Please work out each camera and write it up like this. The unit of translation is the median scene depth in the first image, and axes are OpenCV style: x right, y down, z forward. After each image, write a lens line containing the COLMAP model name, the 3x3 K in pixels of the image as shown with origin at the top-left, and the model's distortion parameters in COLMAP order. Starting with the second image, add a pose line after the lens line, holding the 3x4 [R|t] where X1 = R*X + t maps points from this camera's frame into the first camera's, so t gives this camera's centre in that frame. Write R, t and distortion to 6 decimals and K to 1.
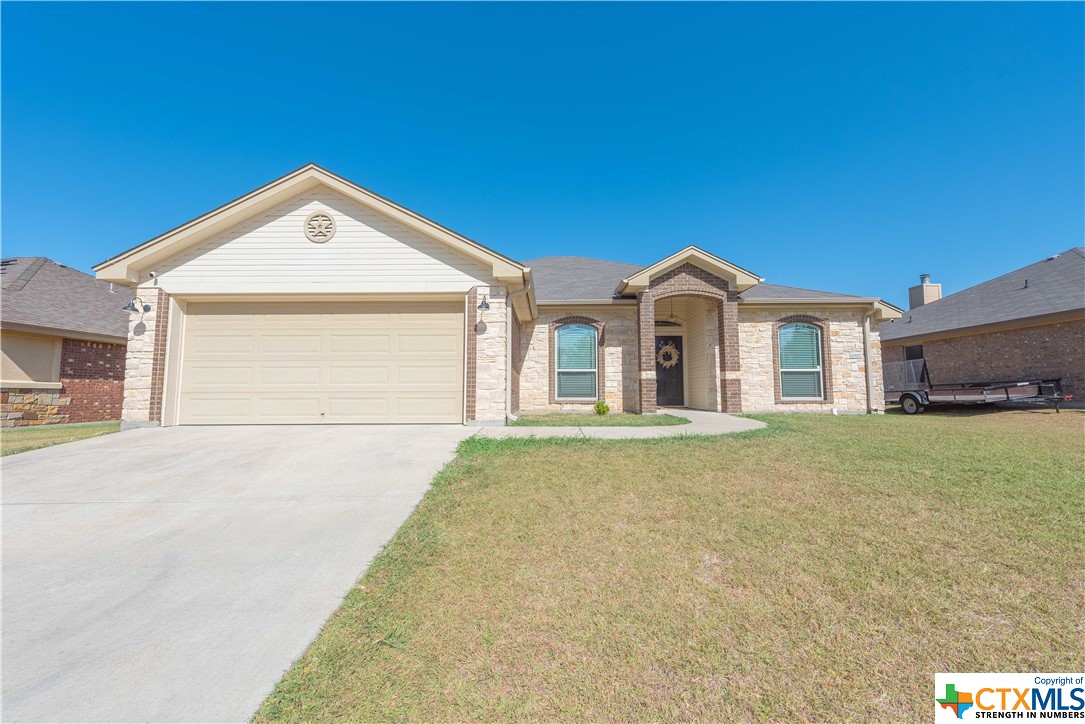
lens RADIAL K [[424.1, 0, 543.6], [0, 424.1, 362.1], [0, 0, 1]] dist [0.006934, -0.001832]
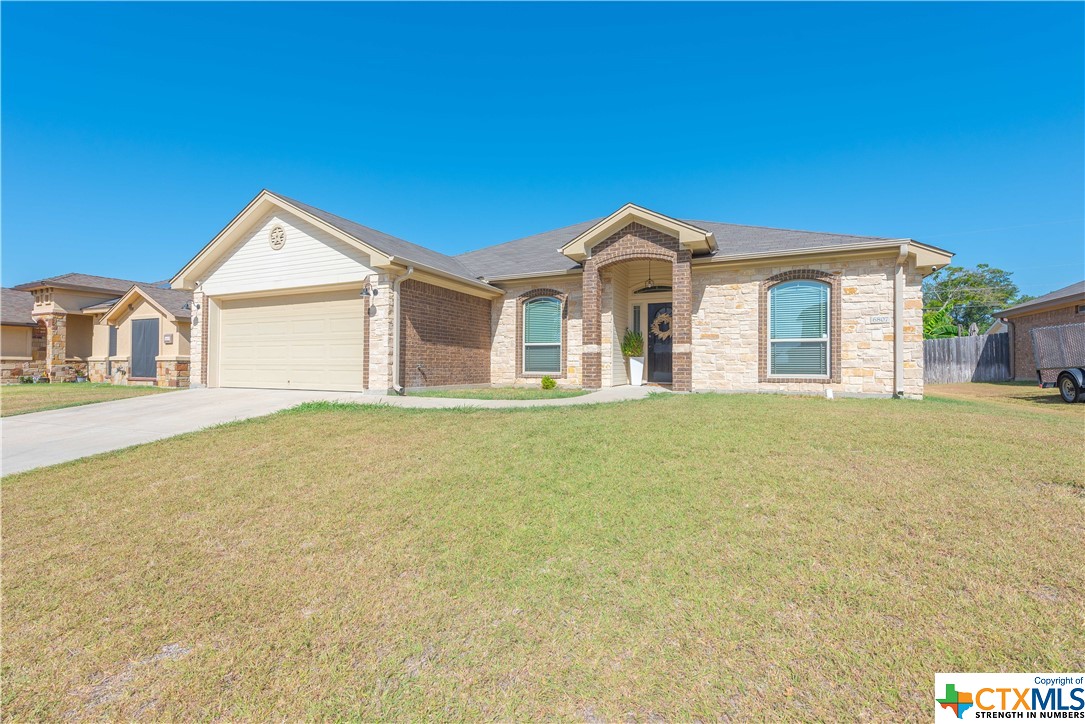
lens RADIAL K [[474.2, 0, 542.6], [0, 474.2, 361.3], [0, 0, 1]] dist [0.007866, -0.000217]
pose [[0.910776, 0.002157, -0.412895, 0.548371], [0.023347, 0.998118, 0.056713, -0.003359], [0.412240, -0.061293, 0.909011, -0.003148]]
